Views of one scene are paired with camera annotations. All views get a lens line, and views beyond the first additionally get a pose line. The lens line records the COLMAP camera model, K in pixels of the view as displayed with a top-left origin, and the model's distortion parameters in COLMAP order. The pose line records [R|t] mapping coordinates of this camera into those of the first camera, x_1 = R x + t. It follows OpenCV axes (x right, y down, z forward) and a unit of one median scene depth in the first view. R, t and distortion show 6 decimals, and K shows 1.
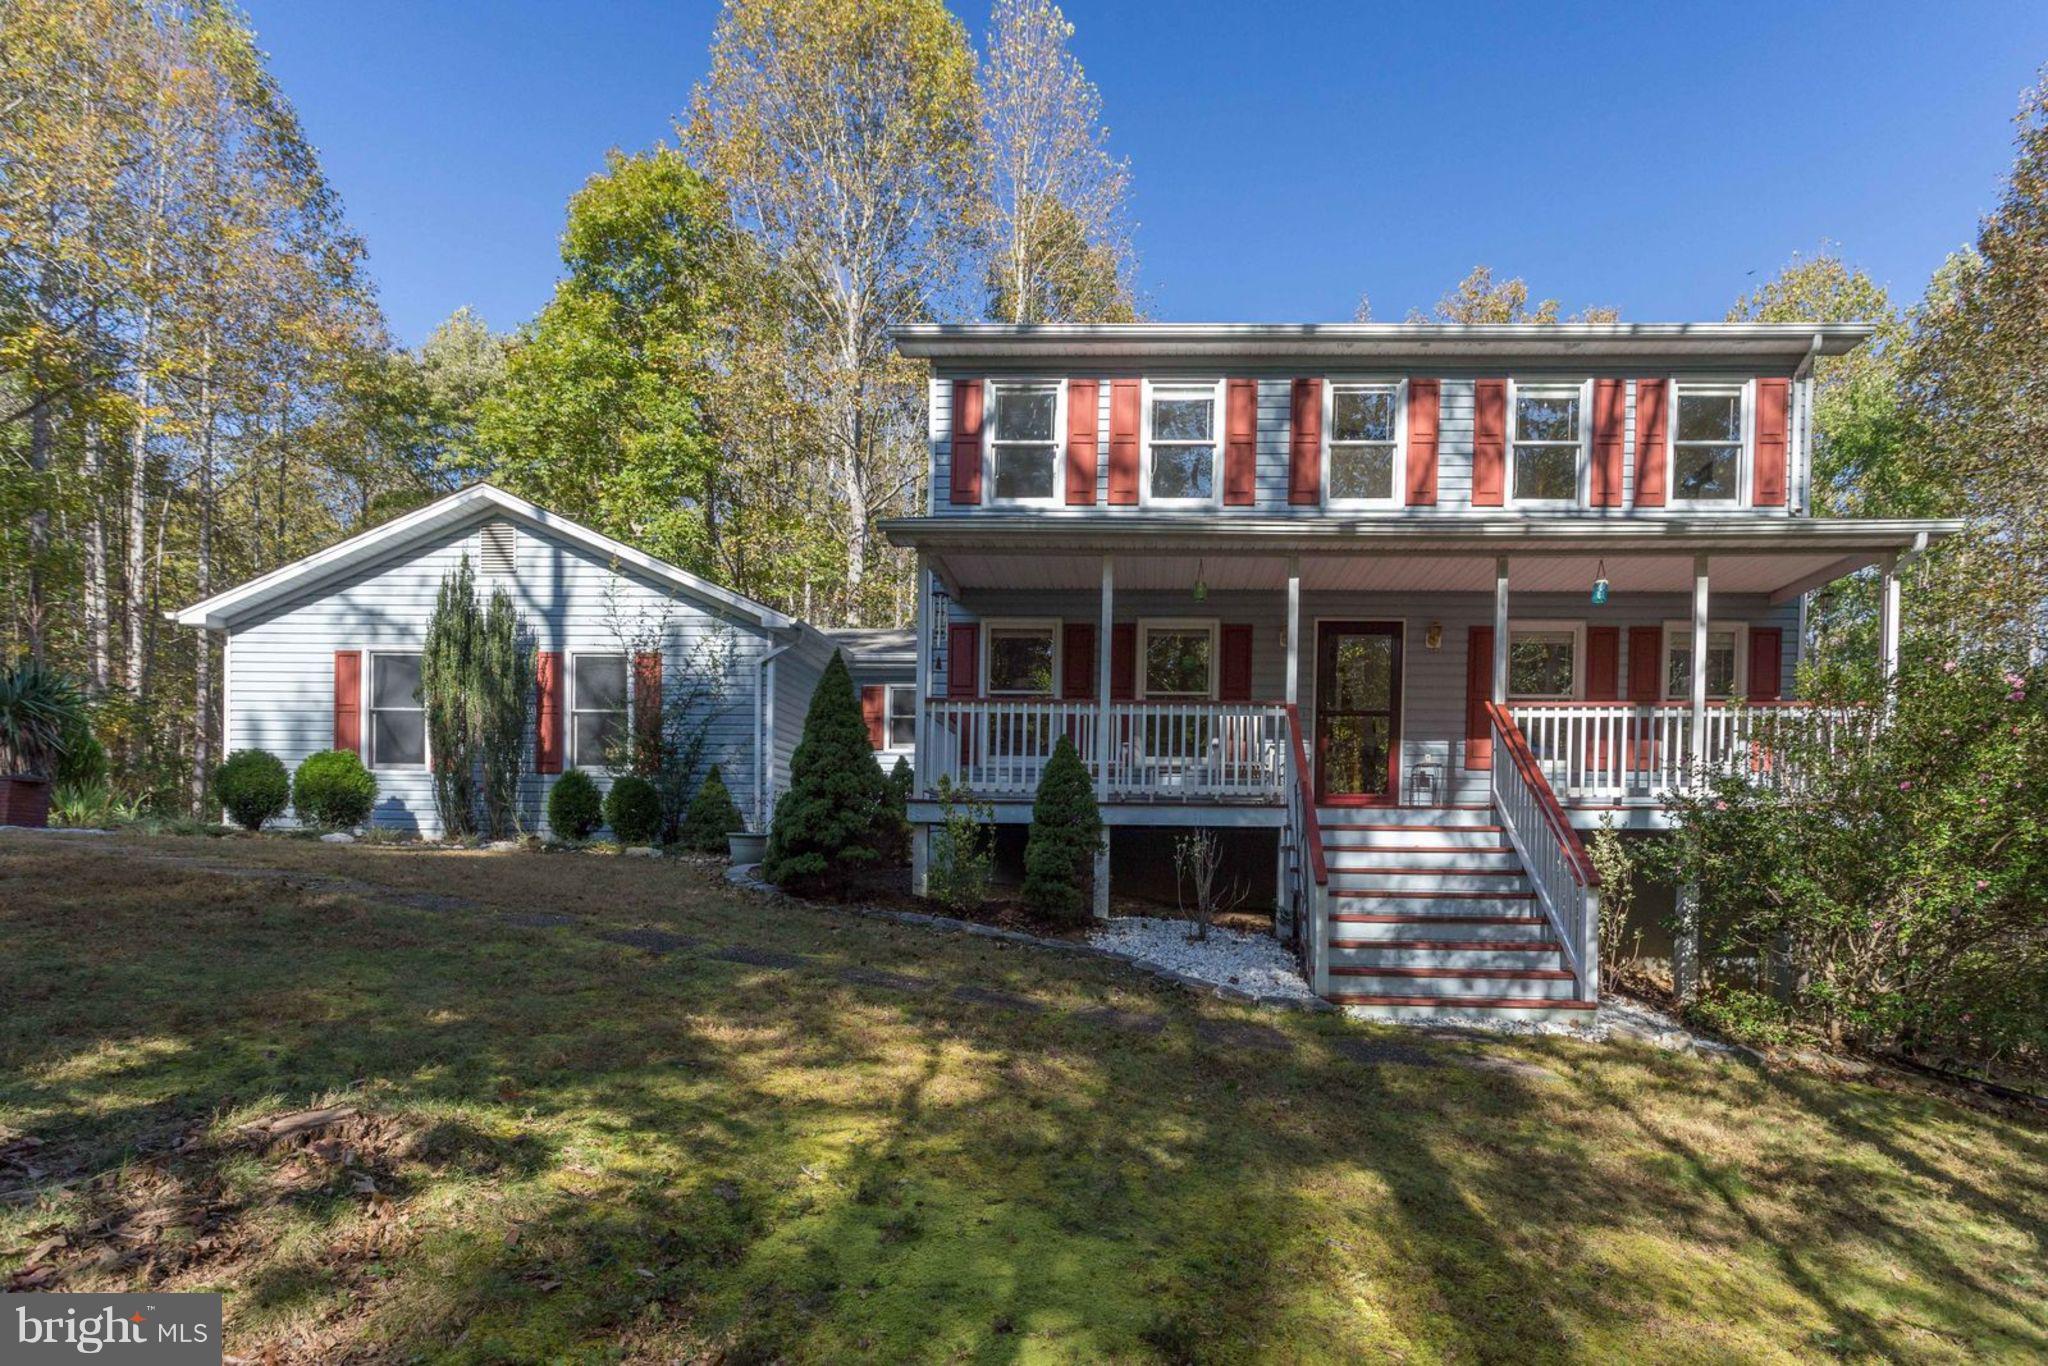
lens RADIAL K [[1055.4, 0, 1093.2], [0, 1055.4, 871.7], [0, 0, 1]] dist [-0.001942, 0.001924]
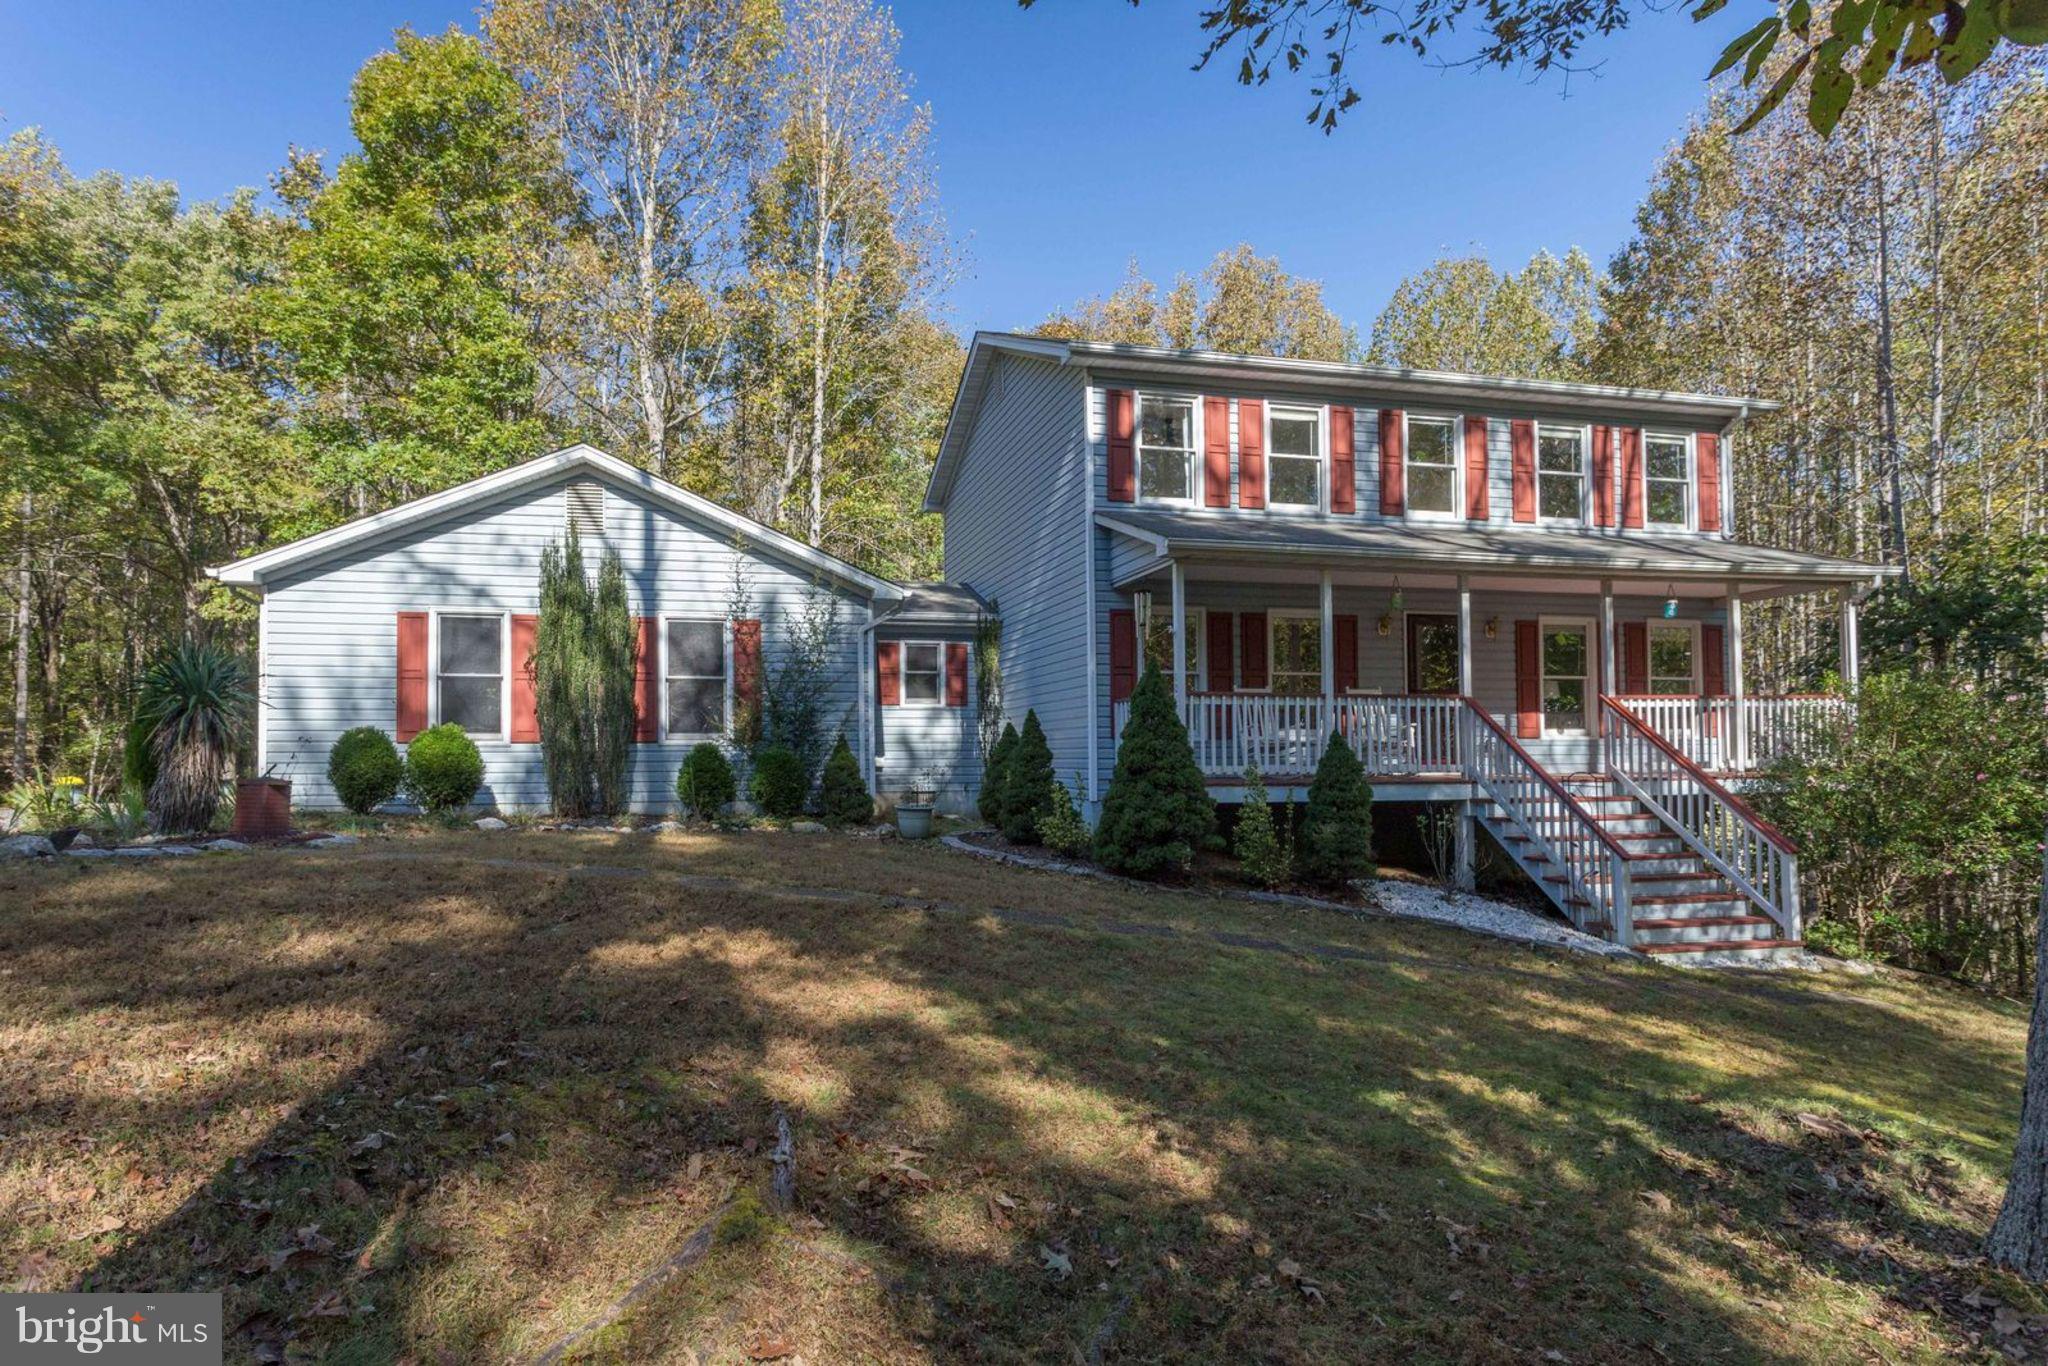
lens RADIAL K [[1102.1, 0, 949.2], [0, 1102.1, 728.6], [0, 0, 1]] dist [-0.003536, 0.001637]
pose [[0.966986, -0.011731, 0.254561, -0.591838], [0.020895, 0.999226, -0.033327, -0.077837], [-0.253973, 0.037546, 0.966482, -0.055814]]
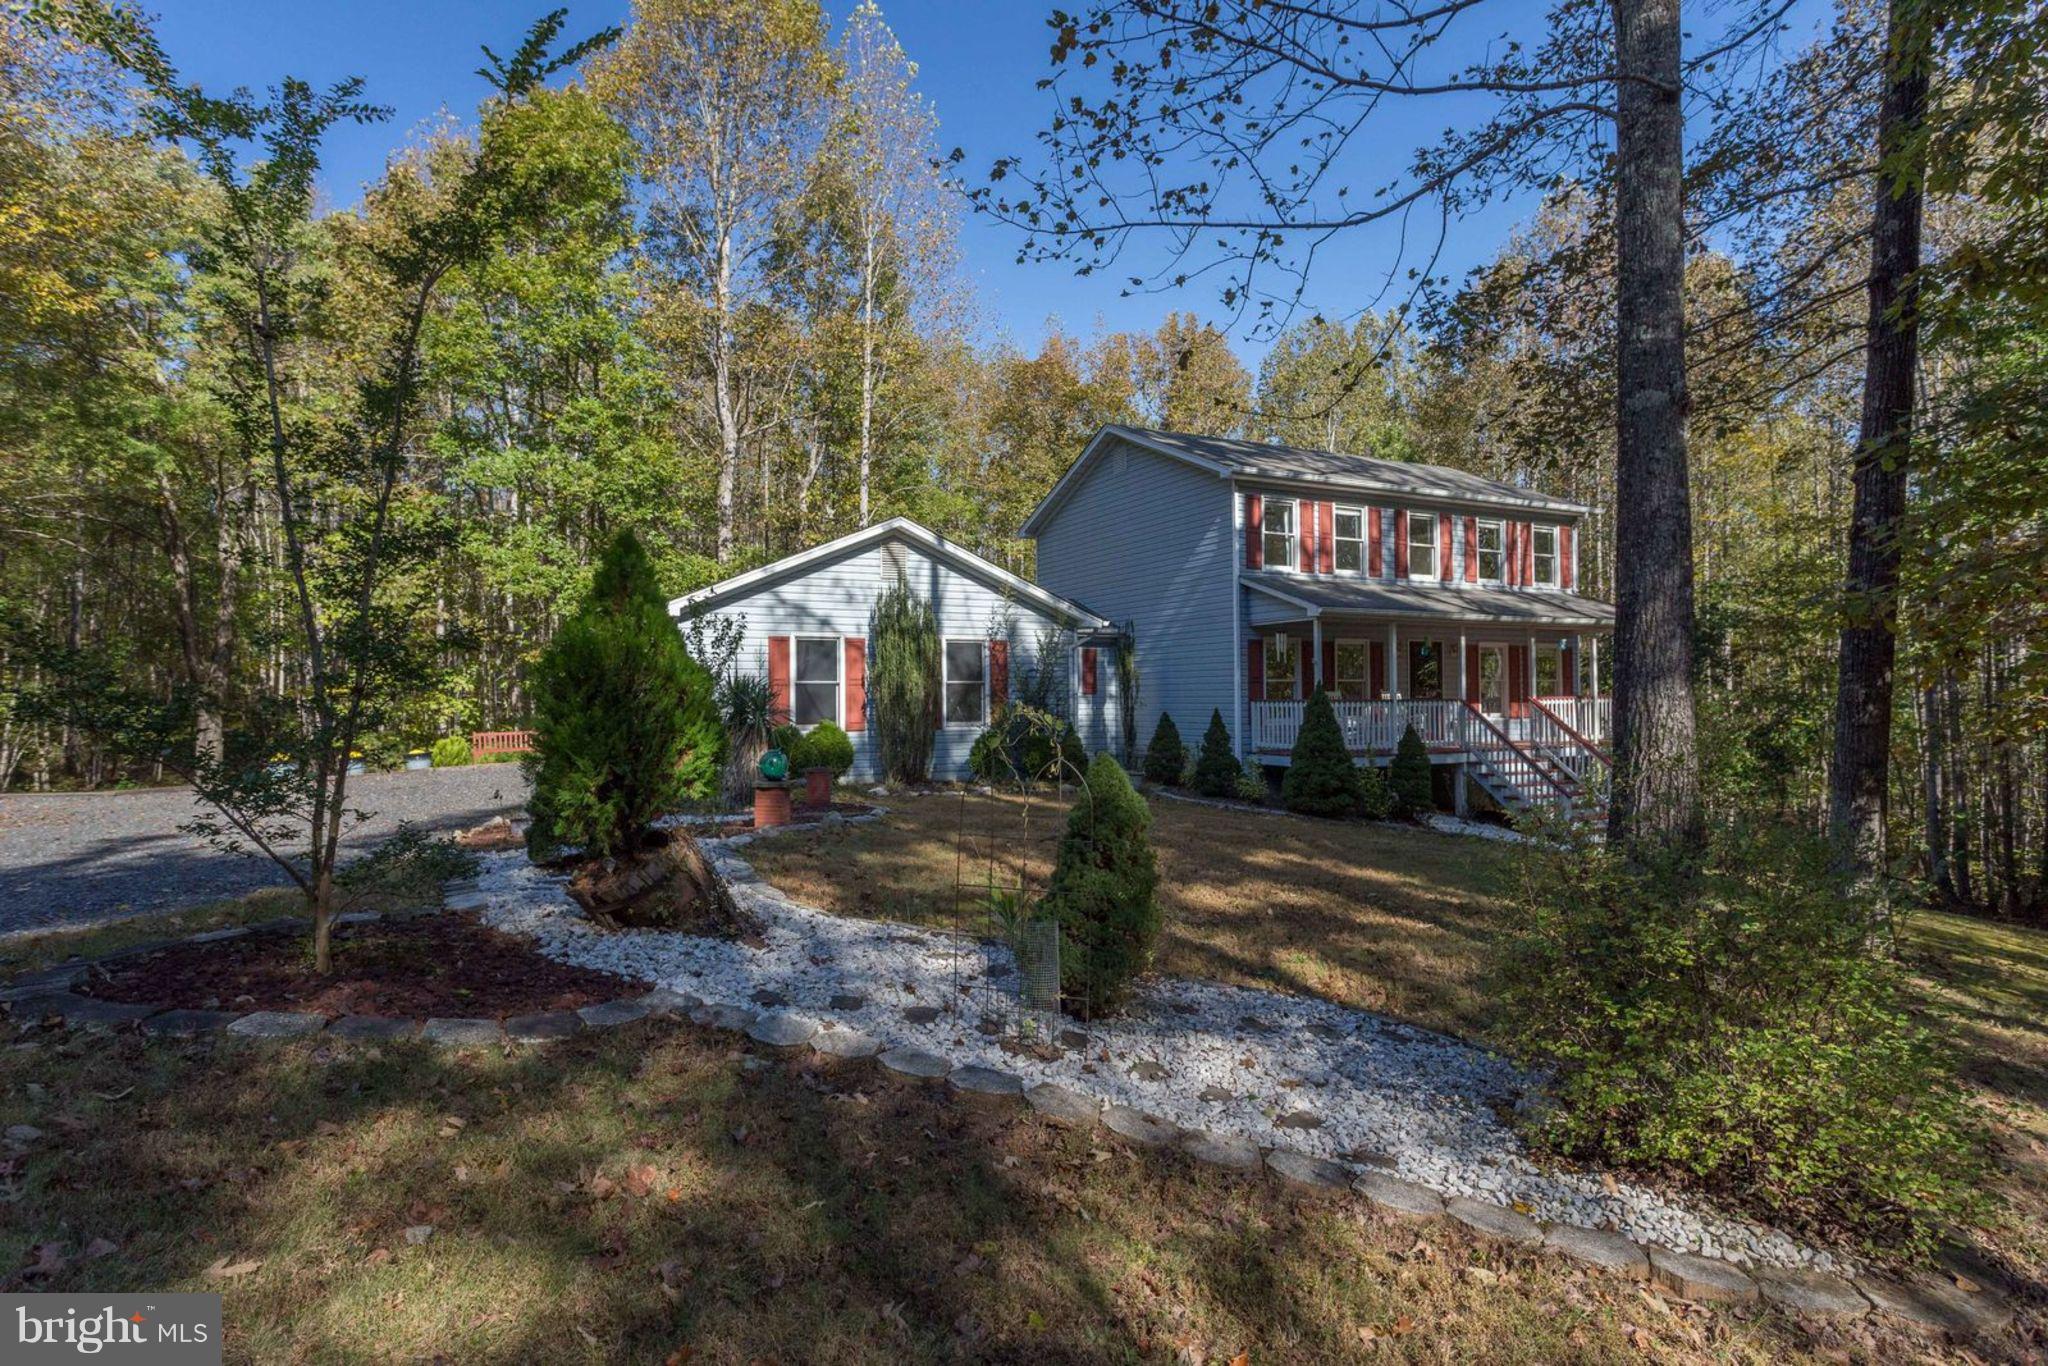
lens RADIAL K [[1102.1, 0, 1030.4], [0, 1102.1, 667.2], [0, 0, 1]] dist [-0.003536, 0.001637]
pose [[0.870589, -0.006205, 0.491972, -1.295127], [0.024797, 0.999203, -0.031279, -0.147521], [-0.491386, 0.039431, 0.870049, -0.338938]]
